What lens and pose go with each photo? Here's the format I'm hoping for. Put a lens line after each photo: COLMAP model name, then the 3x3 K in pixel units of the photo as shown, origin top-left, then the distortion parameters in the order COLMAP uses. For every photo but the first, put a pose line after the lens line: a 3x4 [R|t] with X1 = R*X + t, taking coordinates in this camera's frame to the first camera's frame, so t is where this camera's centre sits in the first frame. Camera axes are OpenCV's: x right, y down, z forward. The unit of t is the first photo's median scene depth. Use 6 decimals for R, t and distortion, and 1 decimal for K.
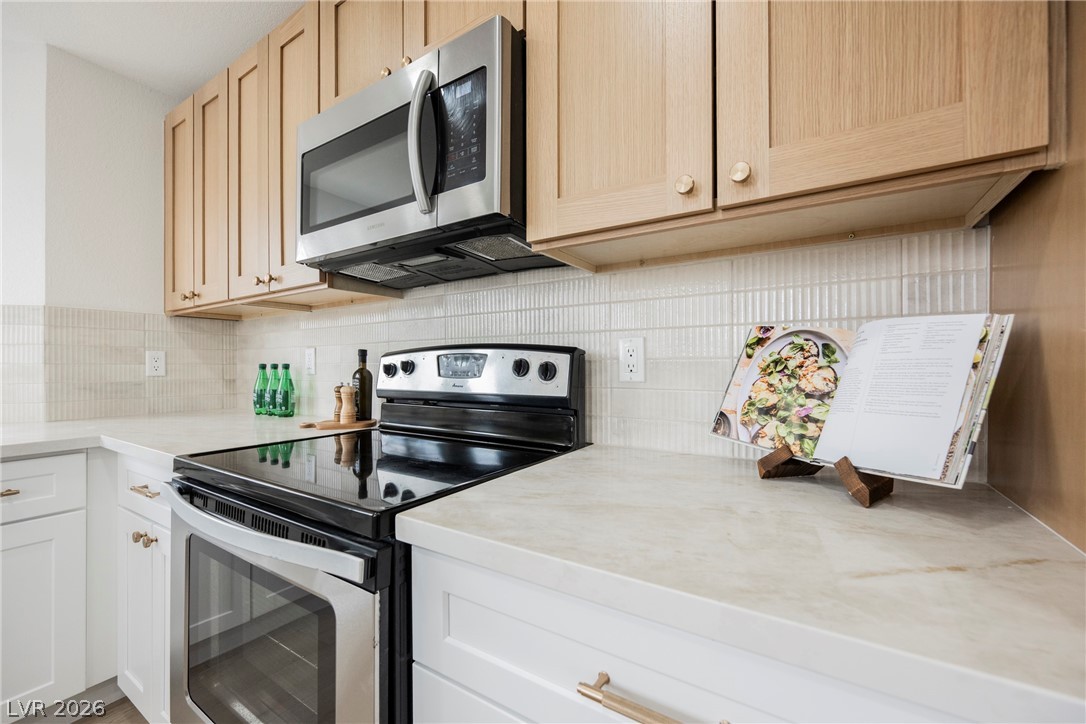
lens RADIAL K [[424.8, 0, 552.7], [0, 424.8, 362.3], [0, 0, 1]] dist [-0.001553, 0.000339]
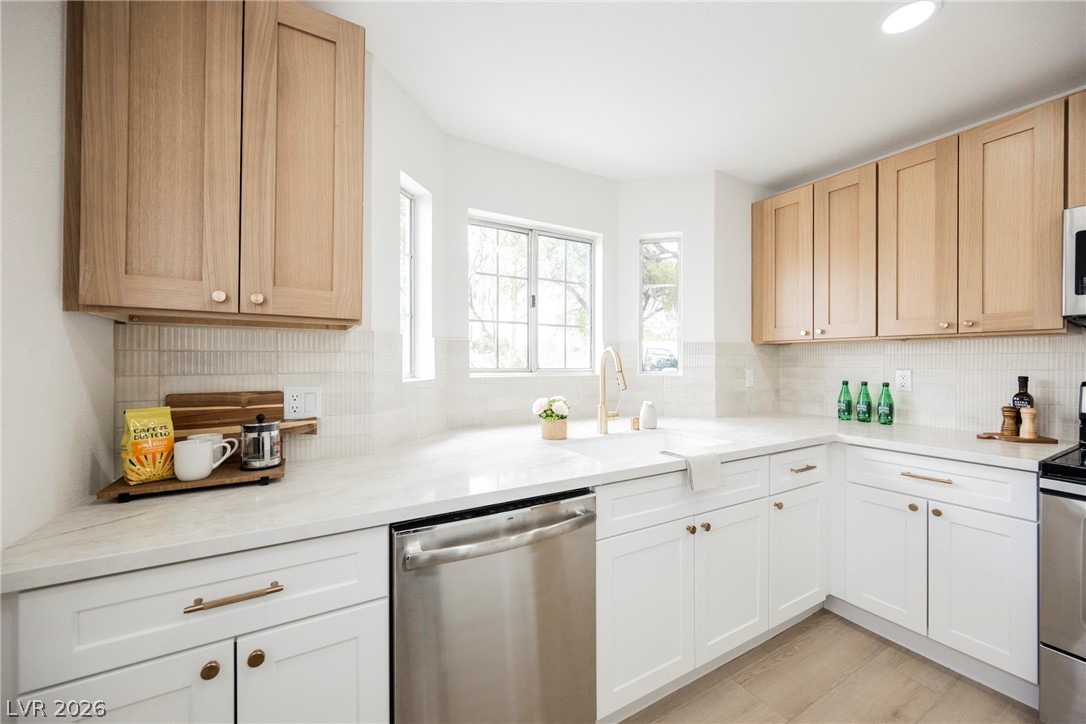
lens RADIAL K [[424.8, 0, 542.0], [0, 424.8, 360.8], [0, 0, 1]] dist [-0.001553, 0.000339]
pose [[0.882574, 0.006595, -0.470127, -1.386622], [-0.001662, 0.999939, 0.010908, -0.108772], [0.470170, -0.008846, 0.882531, -0.883093]]
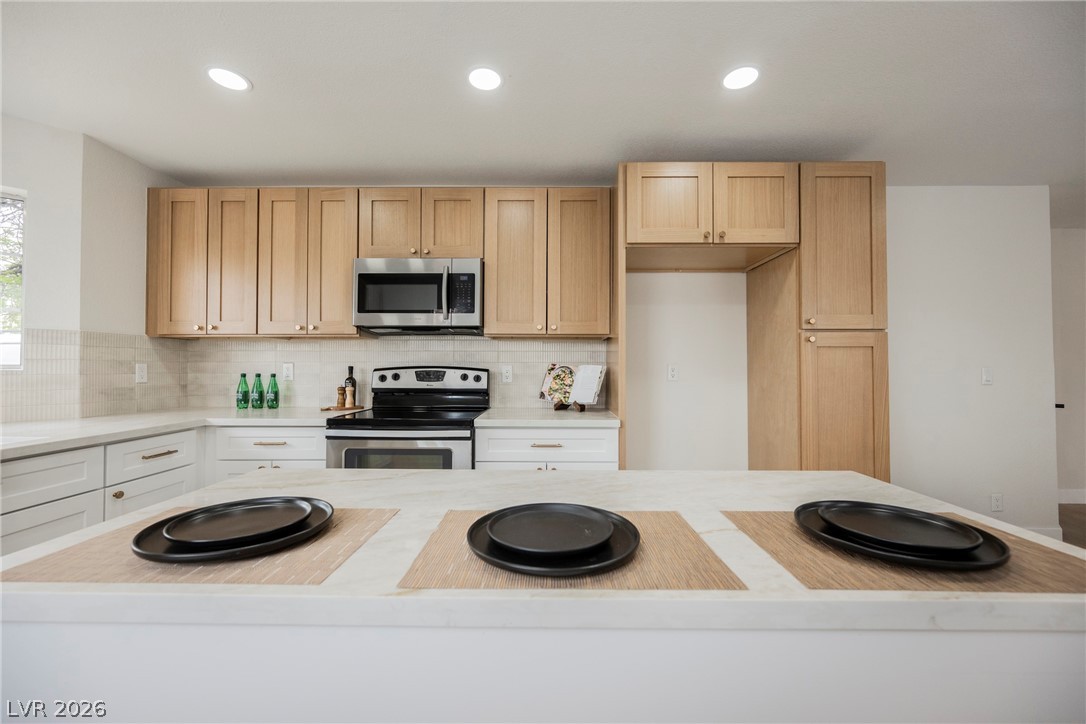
lens RADIAL K [[424.8, 0, 544.4], [0, 424.8, 363.8], [0, 0, 1]] dist [-0.001553, 0.000339]
pose [[0.855852, 0.011476, 0.517093, -0.862998], [-0.010293, 0.999934, -0.005155, -0.051241], [-0.517118, -0.000911, 0.855914, -1.202365]]
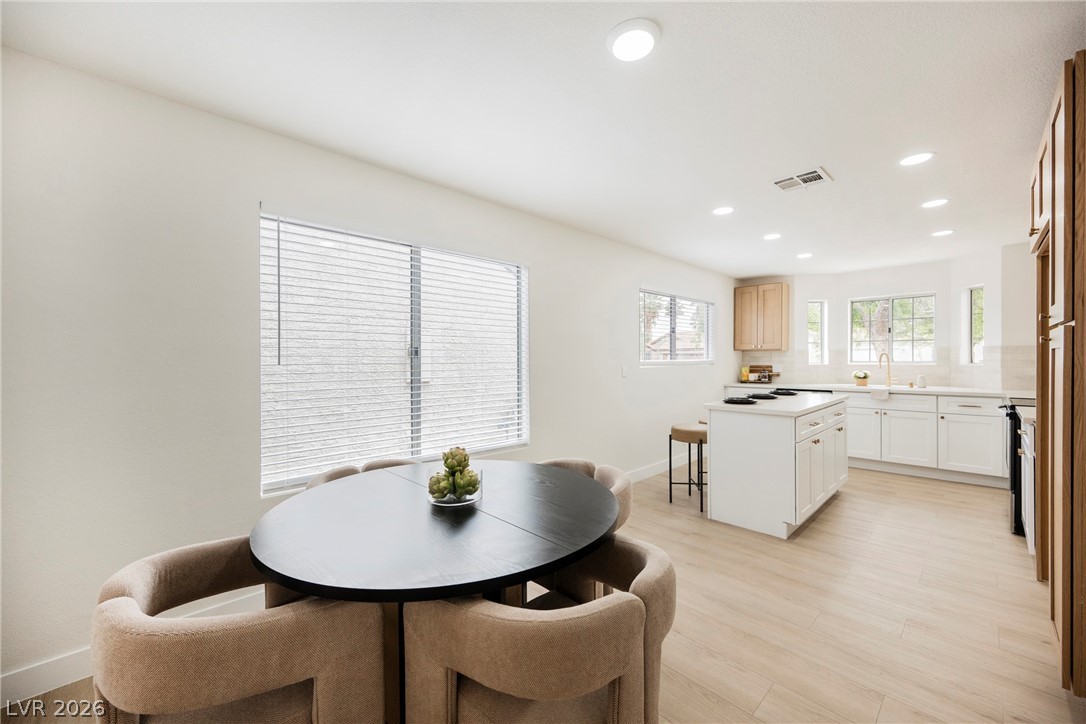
lens RADIAL K [[424.8, 0, 544.5], [0, 424.8, 363.2], [0, 0, 1]] dist [-0.001553, 0.000339]
pose [[-0.247581, 0.016231, -0.968731, 2.854016], [0.018908, 0.999750, 0.011918, -0.149821], [0.968683, -0.015366, -0.247826, -1.525636]]
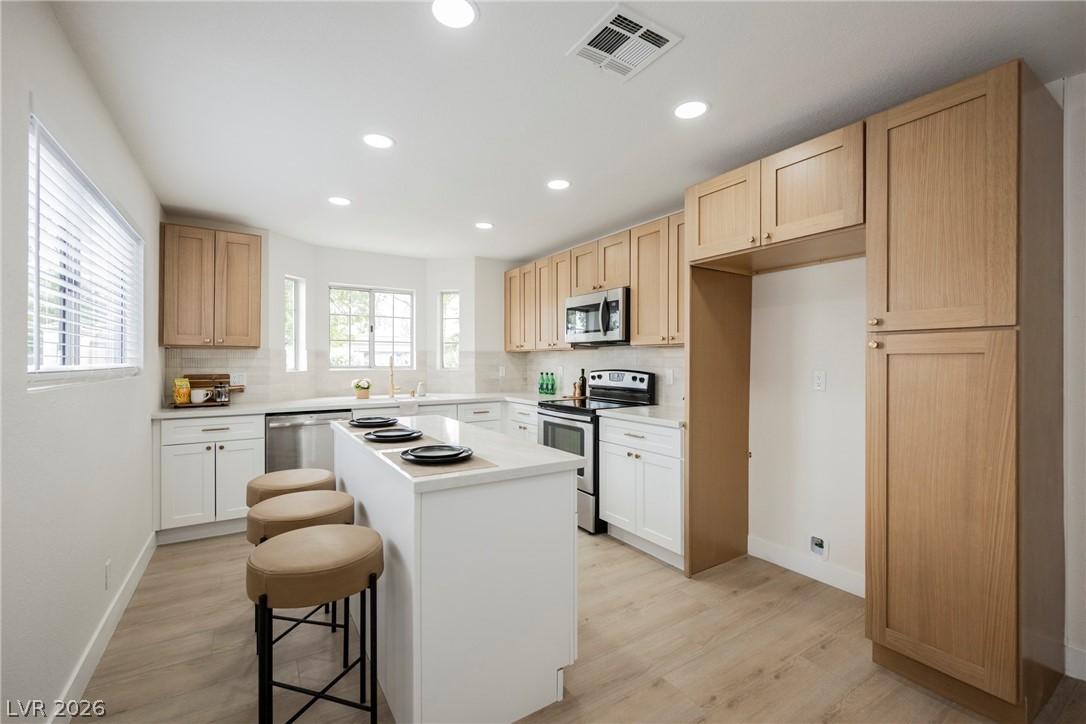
lens RADIAL K [[471.5, 0, 543.6], [0, 471.5, 360.4], [0, 0, 1]] dist [0.008495, -0.000726]
pose [[0.899073, 0.005079, -0.437769, 0.754501], [-0.000662, 0.999947, 0.010243, -0.141064], [0.437798, -0.008920, 0.899029, -2.140048]]
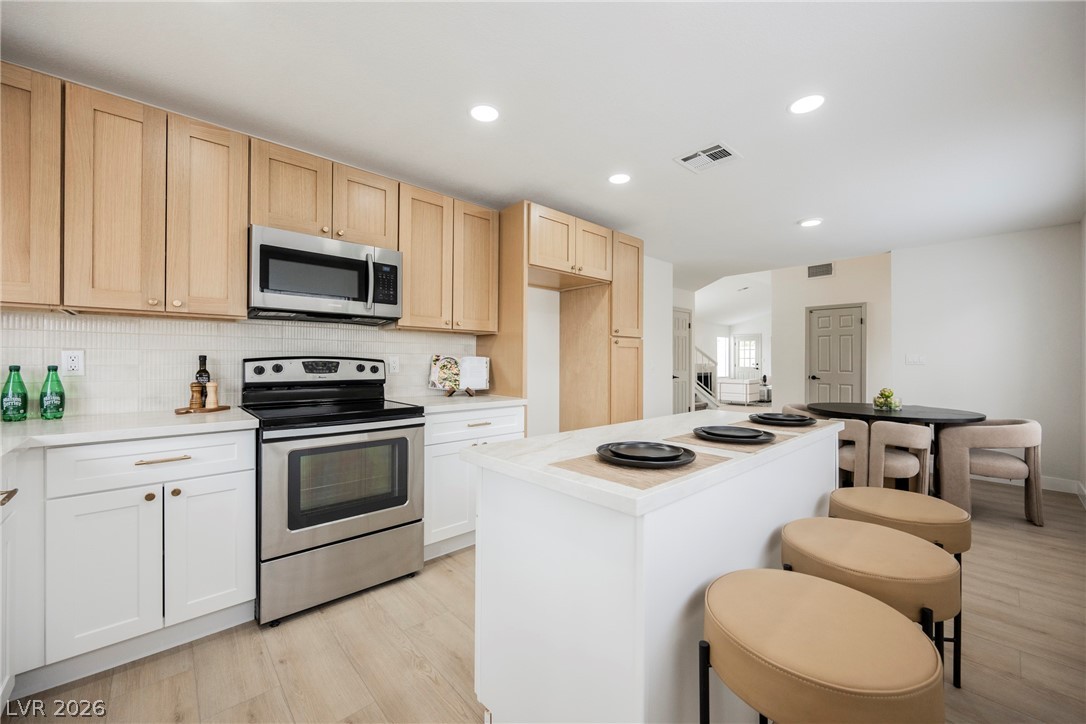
lens RADIAL K [[424.8, 0, 547.9], [0, 424.8, 358.0], [0, 0, 1]] dist [-0.001553, 0.000339]
pose [[0.264782, 0.010513, 0.964251, -1.888530], [-0.017072, 0.999835, -0.006213, -0.041724], [-0.964157, -0.014817, 0.264917, -0.558548]]
